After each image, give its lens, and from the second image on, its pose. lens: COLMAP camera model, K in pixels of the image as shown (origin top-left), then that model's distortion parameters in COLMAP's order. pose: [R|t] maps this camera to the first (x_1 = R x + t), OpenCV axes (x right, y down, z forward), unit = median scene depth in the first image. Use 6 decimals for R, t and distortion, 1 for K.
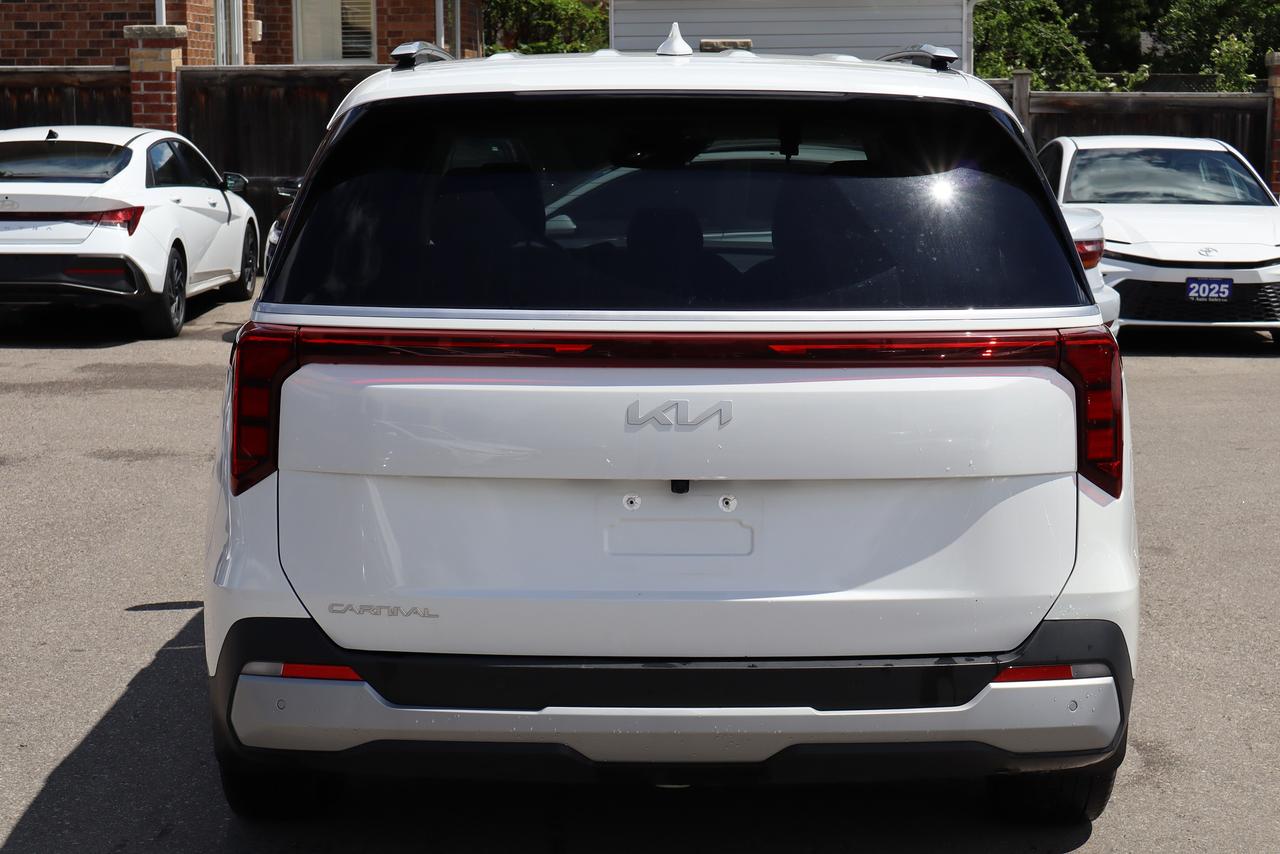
lens RADIAL K [[2630.9, 0, 637.9], [0, 2630.9, 428.8], [0, 0, 1]] dist [0.077579, 0.000000]
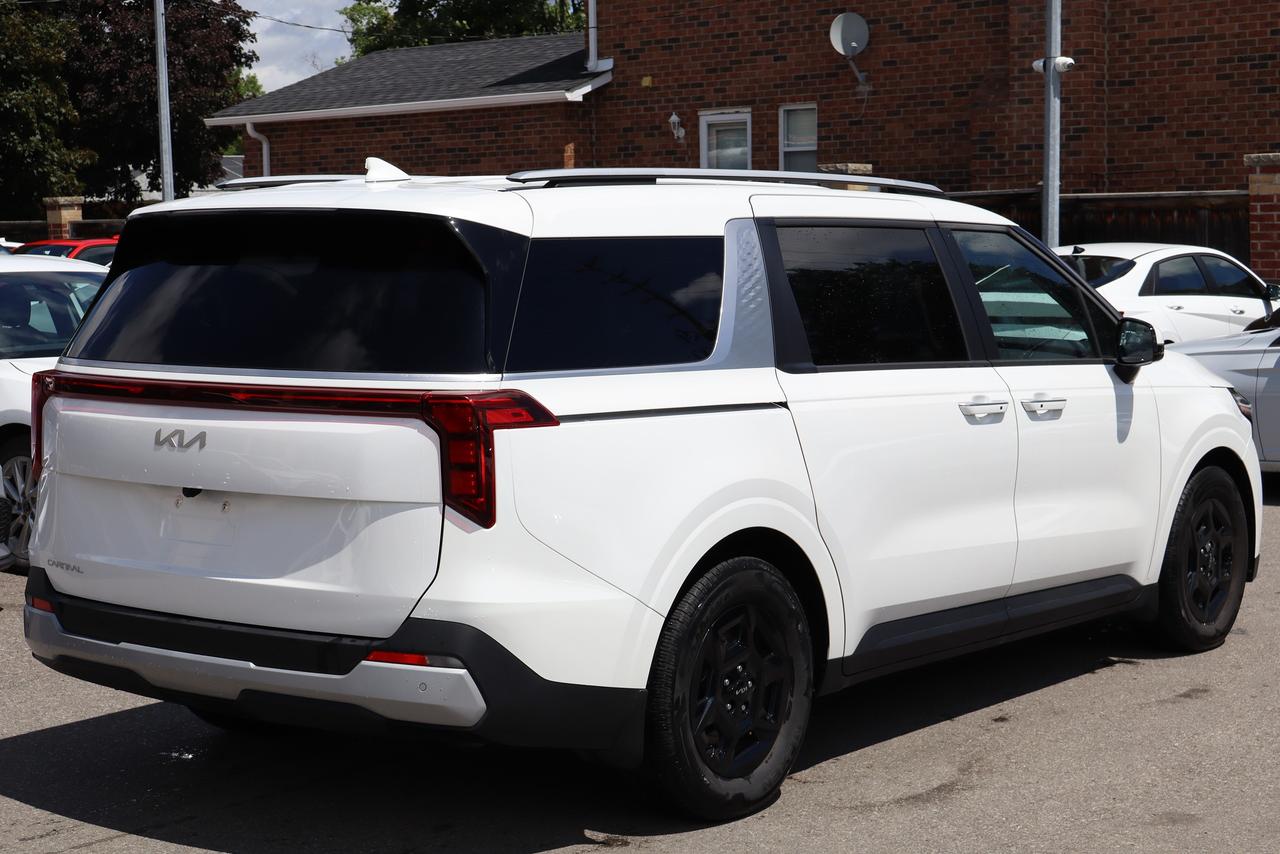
lens RADIAL K [[2417.8, 0, 641.0], [0, 2417.8, 430.8], [0, 0, 1]] dist [0.019711, 0.000000]
pose [[0.780460, 0.047344, -0.623411, 0.964343], [-0.071382, 0.997356, -0.013622, -0.009456], [0.621118, 0.055131, 0.781776, 0.148078]]
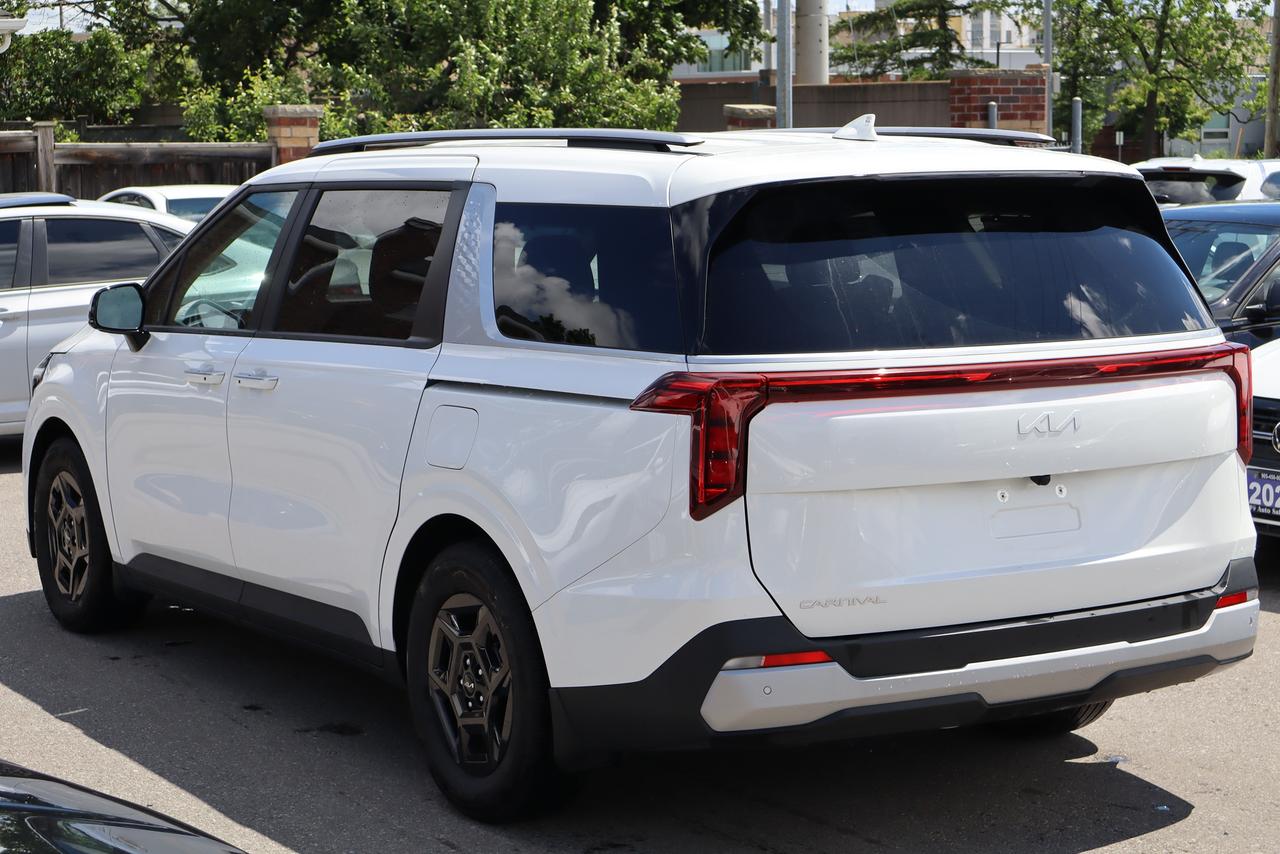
lens RADIAL K [[2630.9, 0, 641.0], [0, 2630.9, 421.7], [0, 0, 1]] dist [0.077579, 0.000000]
pose [[0.859545, -0.068275, 0.506479, -0.778350], [0.076702, 0.997045, 0.004234, -0.026111], [-0.505271, 0.035209, 0.862242, -0.008361]]
